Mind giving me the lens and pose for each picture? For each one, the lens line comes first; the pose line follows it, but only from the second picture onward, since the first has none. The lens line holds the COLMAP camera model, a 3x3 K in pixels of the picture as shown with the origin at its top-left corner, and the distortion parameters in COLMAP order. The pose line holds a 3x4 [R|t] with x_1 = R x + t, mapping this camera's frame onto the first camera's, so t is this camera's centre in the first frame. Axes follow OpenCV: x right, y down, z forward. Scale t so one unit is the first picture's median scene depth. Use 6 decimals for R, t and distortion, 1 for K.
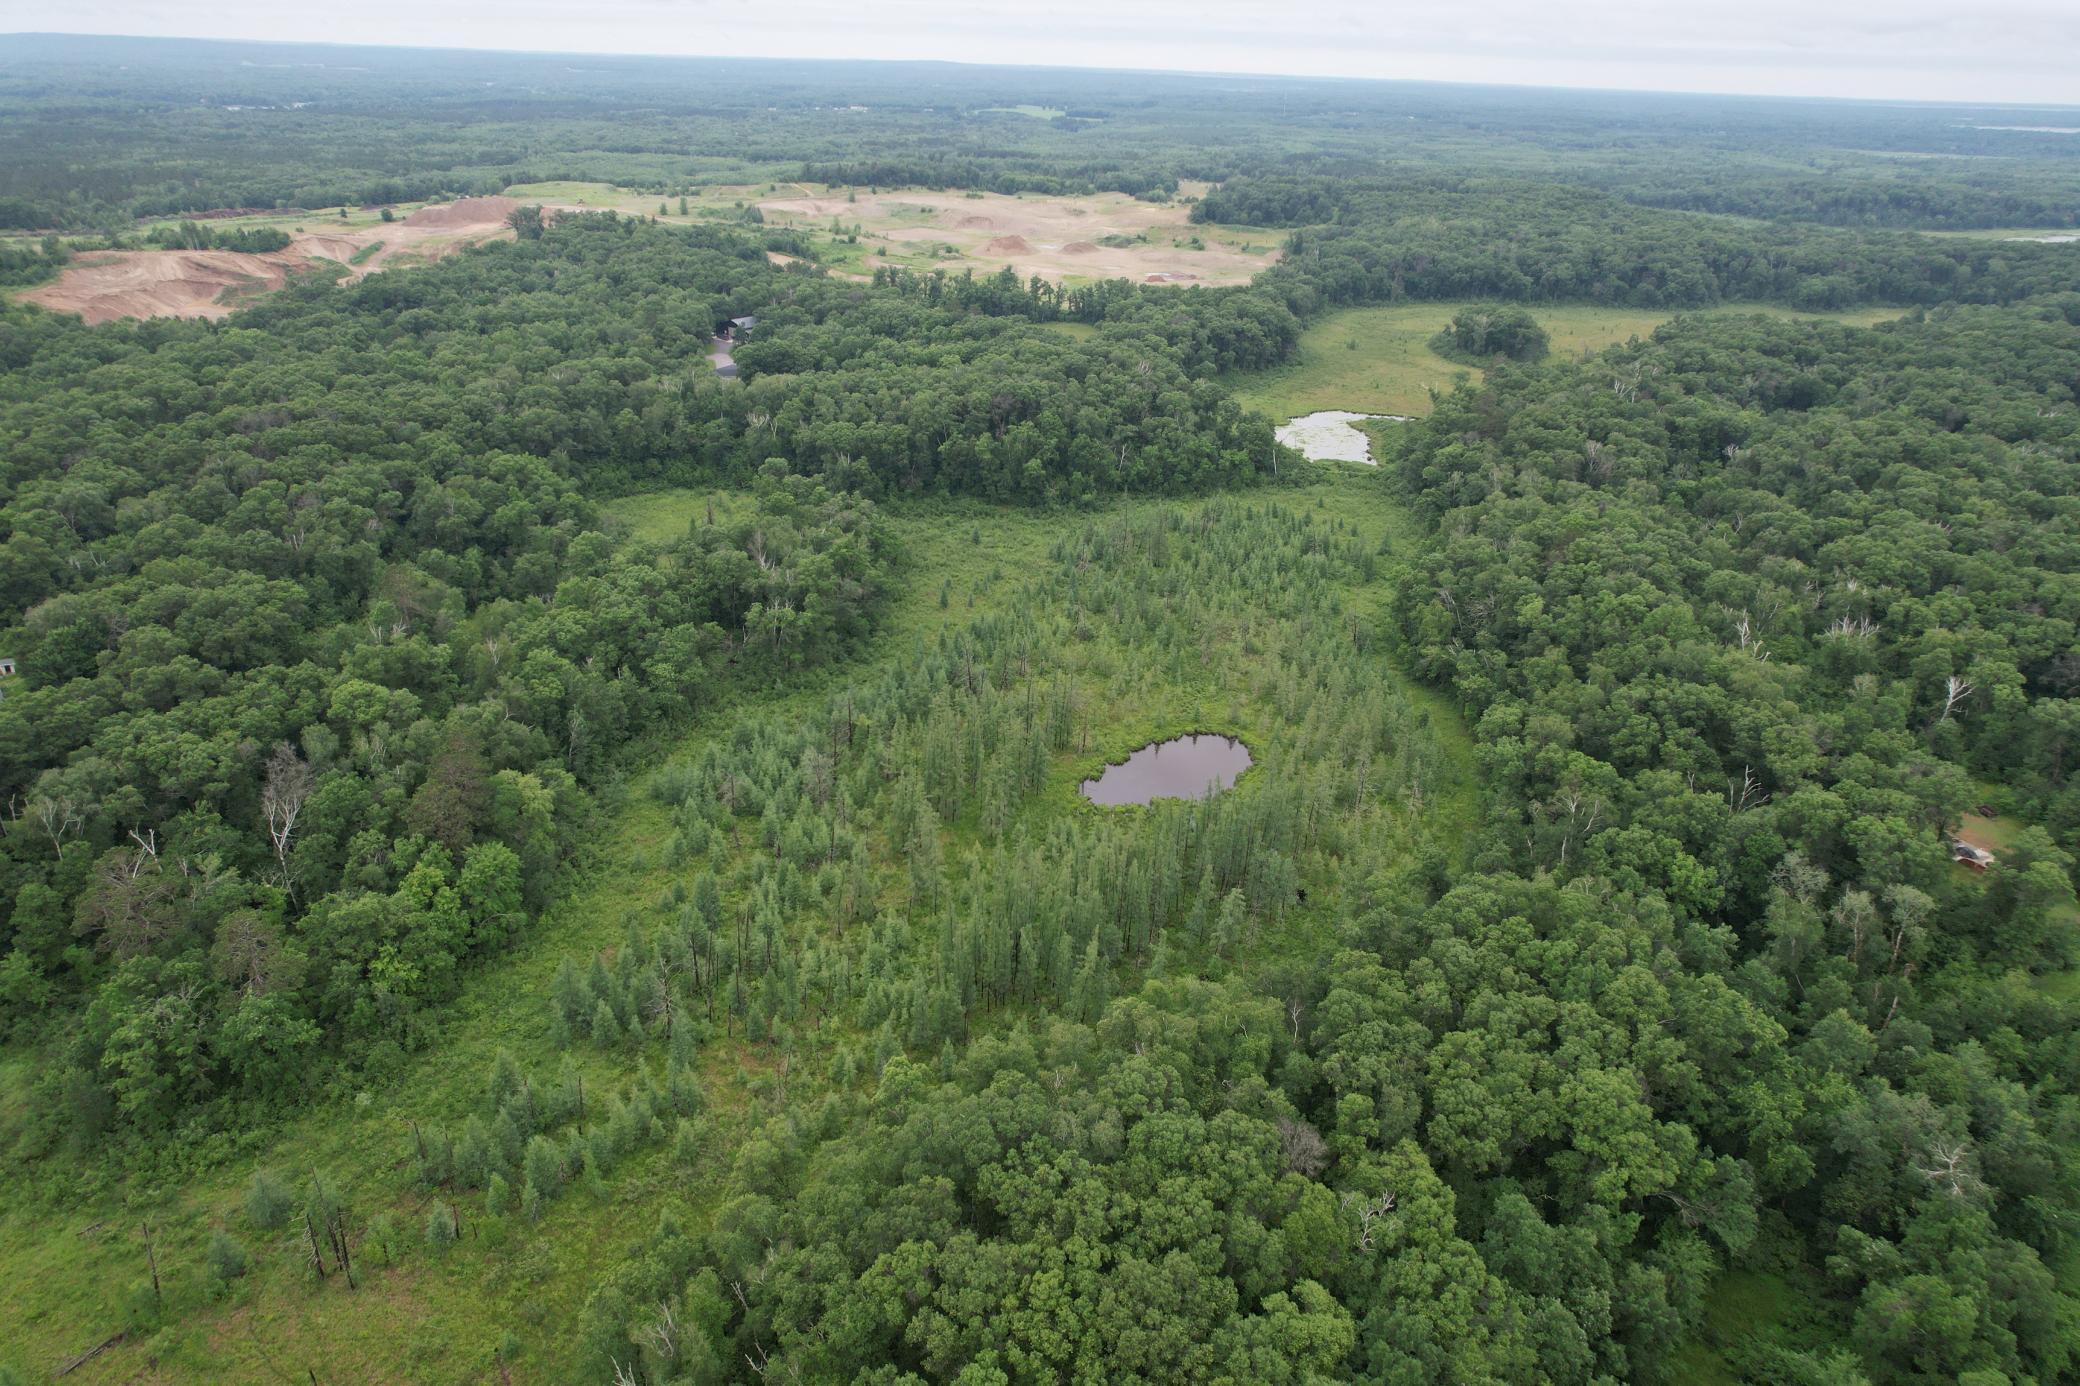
lens RADIAL K [[1329.8, 0, 1049.4], [0, 1329.8, 694.2], [0, 0, 1]] dist [-0.077690, 0.071184]
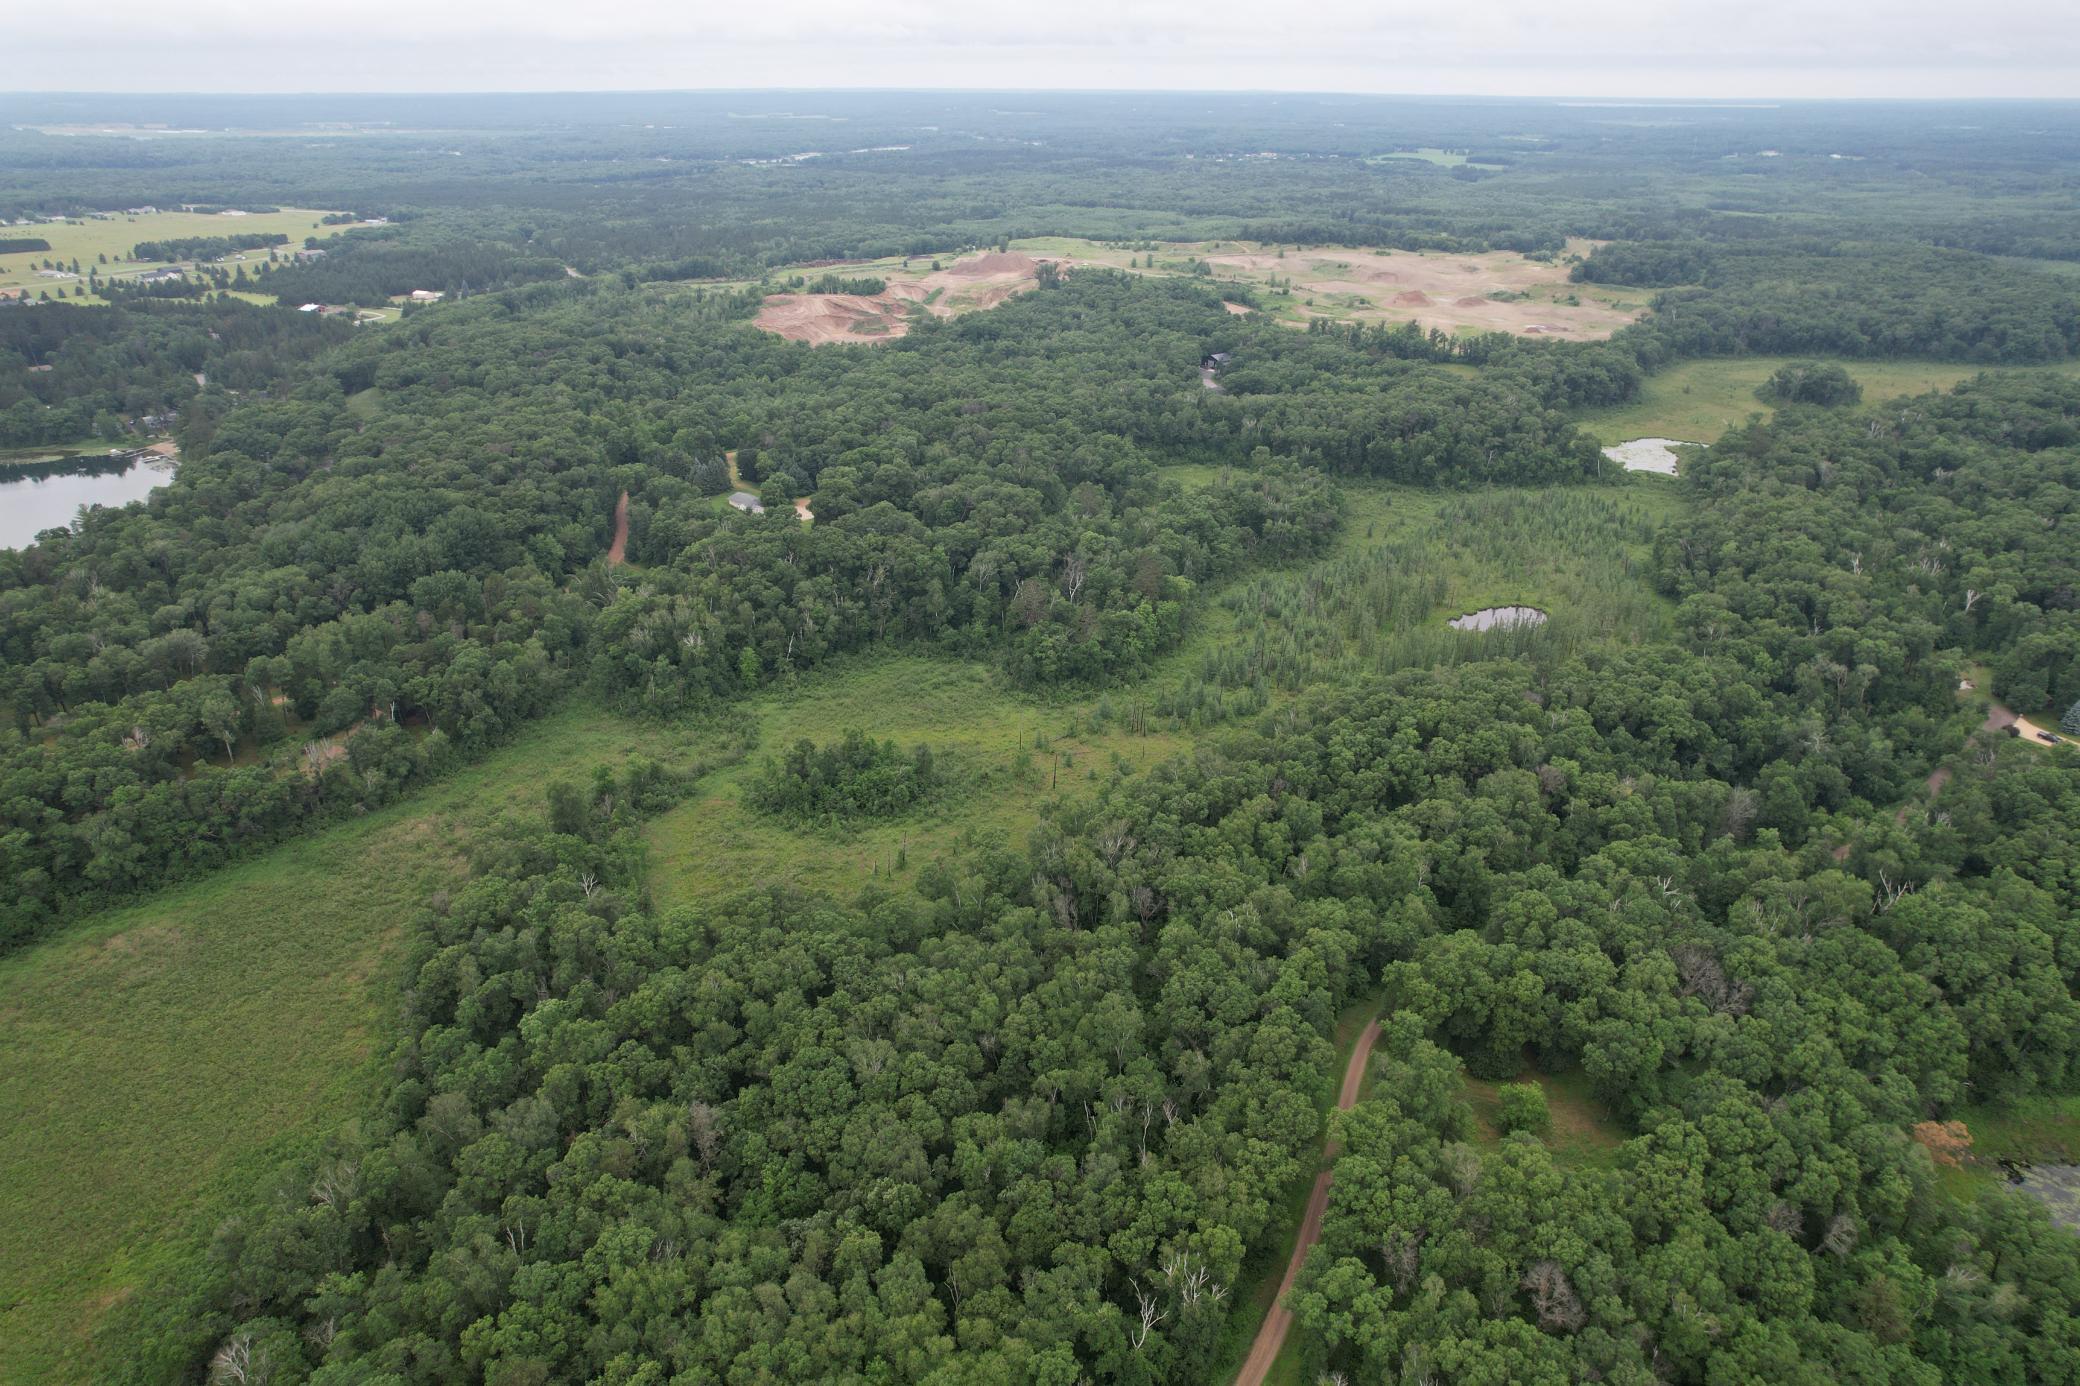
lens RADIAL K [[1329.8, 0, 1046.2], [0, 1329.8, 696.7], [0, 0, 1]] dist [-0.077690, 0.071184]
pose [[0.962000, 0.091396, -0.257299, -0.019135], [-0.095800, 0.995390, -0.004606, 0.141738], [0.255691, 0.029080, 0.966321, -0.550144]]
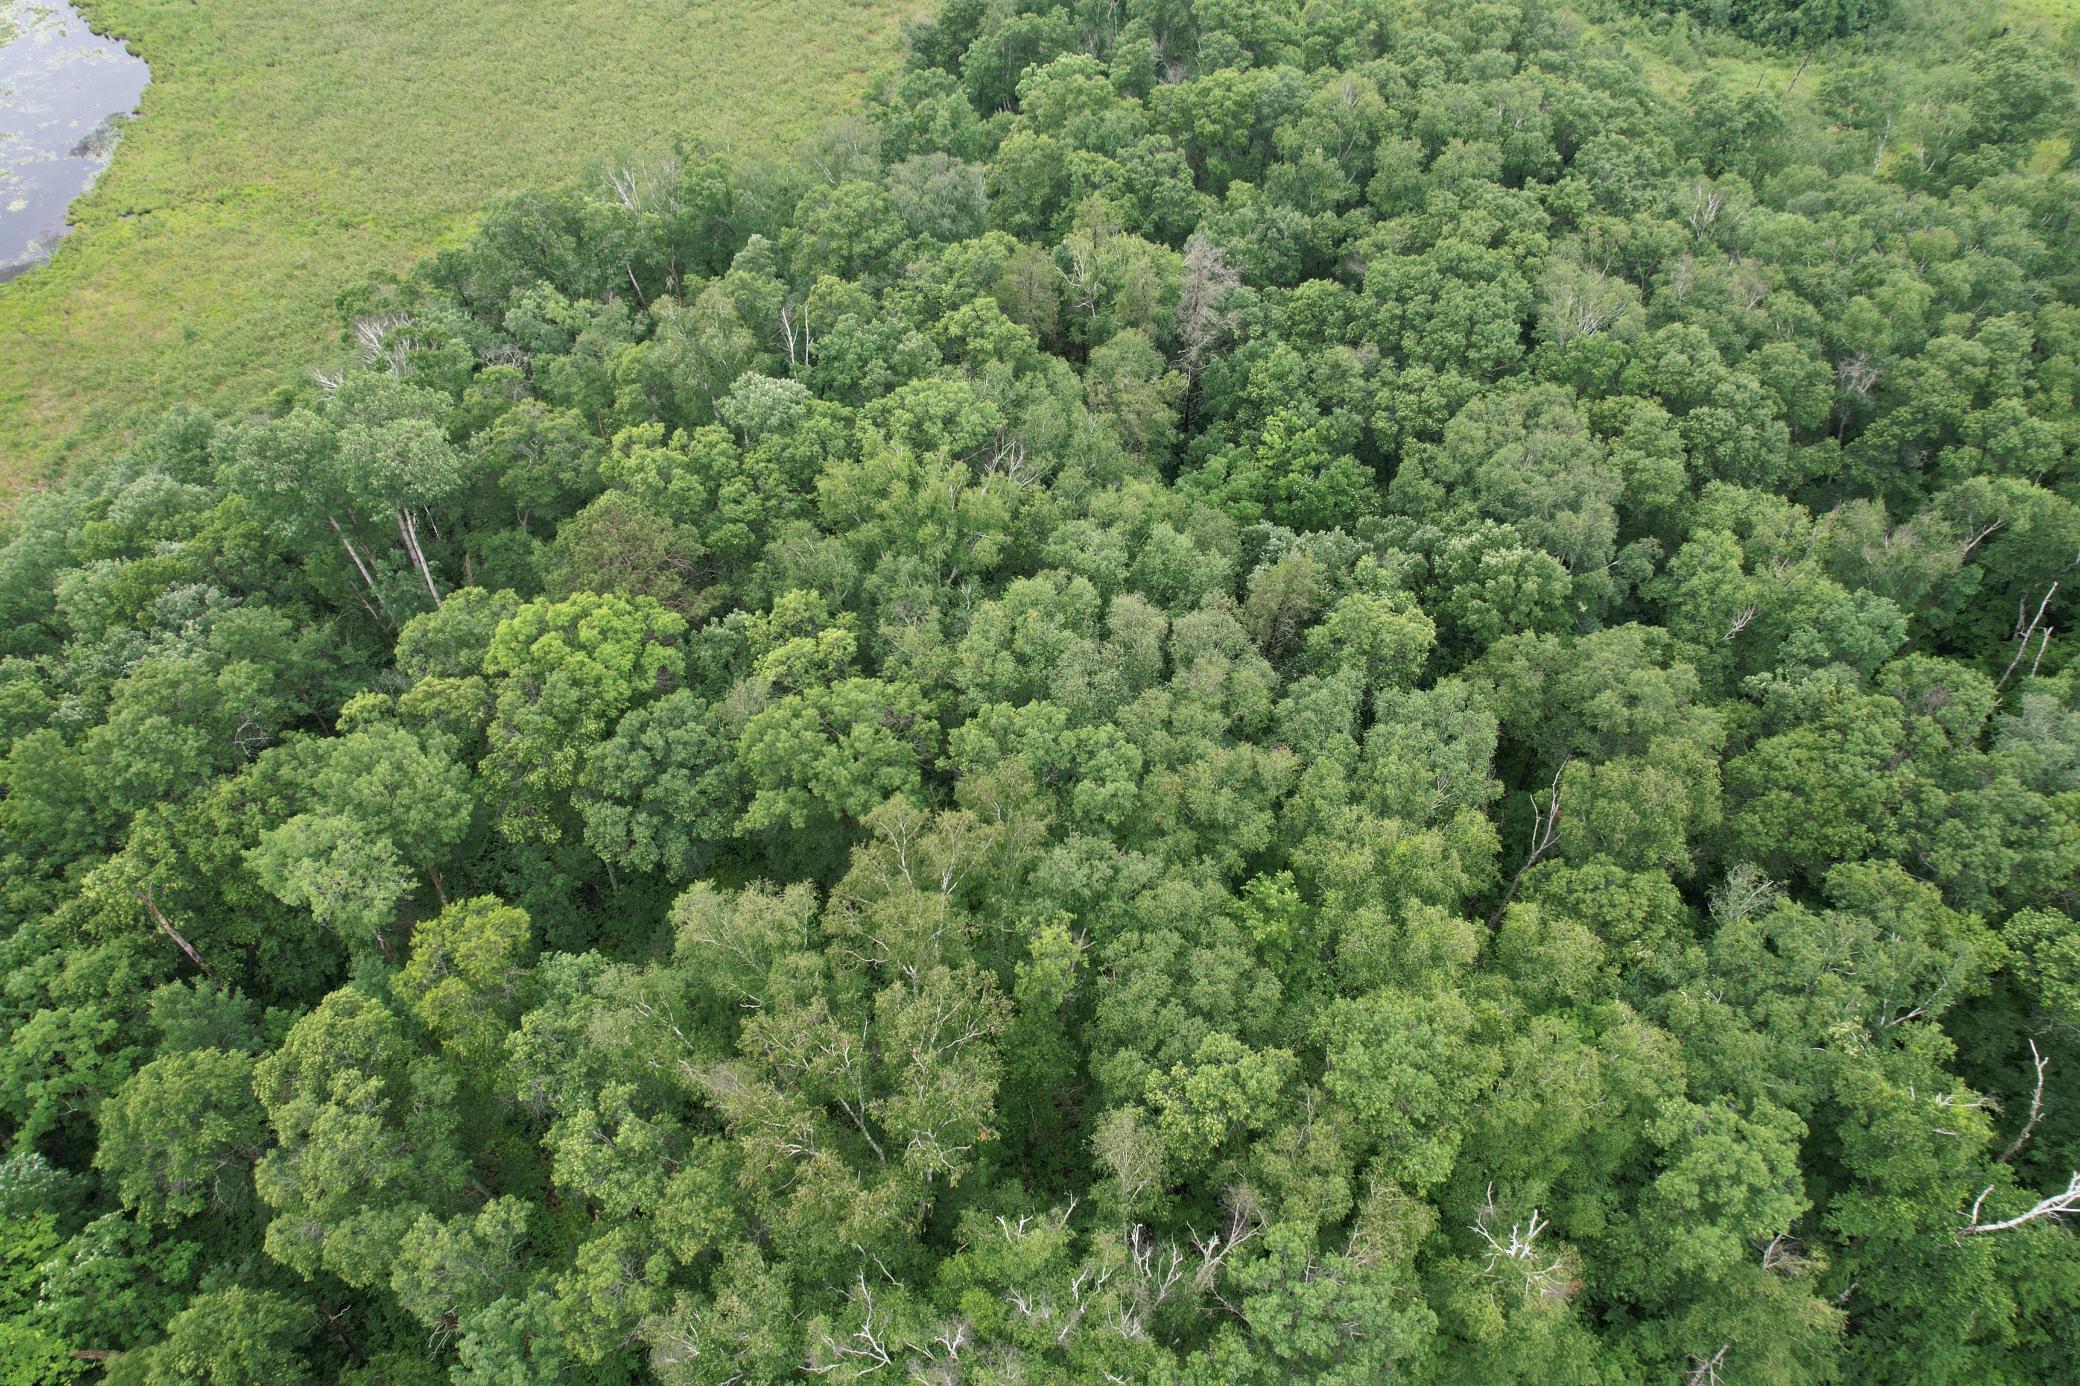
lens RADIAL K [[1329.8, 0, 1048.3], [0, 1329.8, 697.3], [0, 0, 1]] dist [-0.077690, 0.071184]
pose [[0.607166, 0.585810, -0.536820, -0.098376], [-0.335599, 0.801455, 0.495019, 0.260758], [0.720224, -0.120403, 0.683213, -0.296653]]
